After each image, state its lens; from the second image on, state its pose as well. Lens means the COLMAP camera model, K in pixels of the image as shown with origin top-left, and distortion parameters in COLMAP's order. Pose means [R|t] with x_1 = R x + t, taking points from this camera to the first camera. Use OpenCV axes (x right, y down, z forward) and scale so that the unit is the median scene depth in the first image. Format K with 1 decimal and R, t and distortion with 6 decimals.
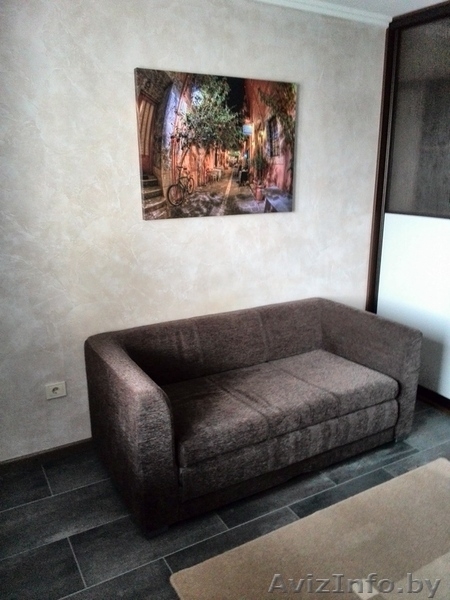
lens RADIAL K [[486.4, 0, 227.2], [0, 486.4, 302.2], [0, 0, 1]] dist [0.068907, -0.098608]
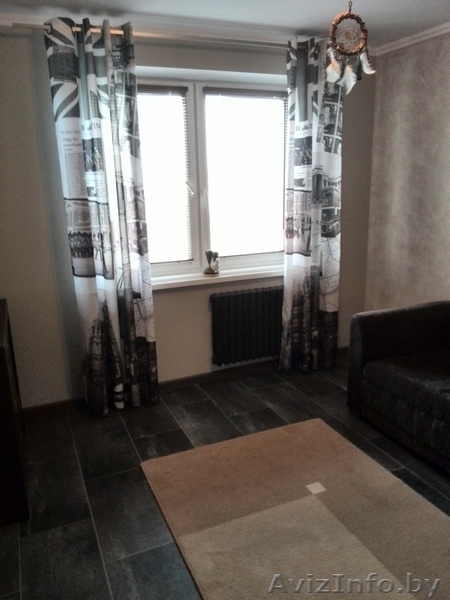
lens RADIAL K [[486.4, 0, 224.9], [0, 486.4, 300.9], [0, 0, 1]] dist [0.068907, -0.098608]
pose [[-0.103186, 0.252281, -0.962137, 0.885690], [-0.246530, 0.930632, 0.270459, -0.114699], [0.963626, 0.265103, -0.033833, 0.403323]]
